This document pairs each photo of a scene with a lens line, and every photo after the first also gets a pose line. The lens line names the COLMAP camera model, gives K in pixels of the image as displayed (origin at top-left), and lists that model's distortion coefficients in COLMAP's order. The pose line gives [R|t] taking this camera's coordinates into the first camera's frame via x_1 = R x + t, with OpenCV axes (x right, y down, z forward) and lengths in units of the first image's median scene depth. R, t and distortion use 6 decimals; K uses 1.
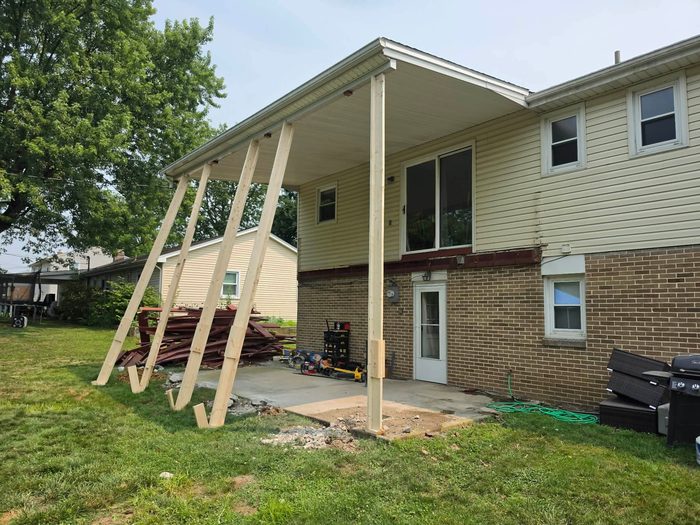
lens RADIAL K [[472.2, 0, 347.1], [0, 472.2, 275.0], [0, 0, 1]] dist [0.047966, -0.050890]
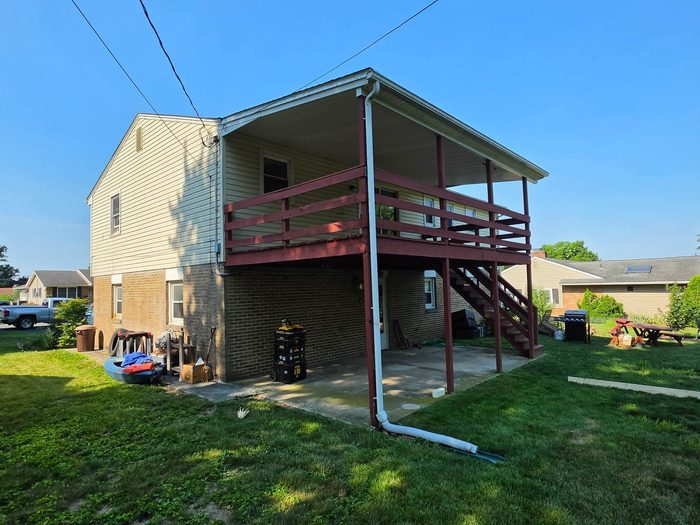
lens RADIAL K [[404.0, 0, 343.4], [0, 404.0, 264.6], [0, 0, 1]] dist [0.001128, -0.000333]
pose [[-0.103131, 0.045160, 0.993642, -1.195135], [-0.053831, 0.997251, -0.050911, 0.051603], [-0.993210, -0.058739, -0.100416, 1.504408]]
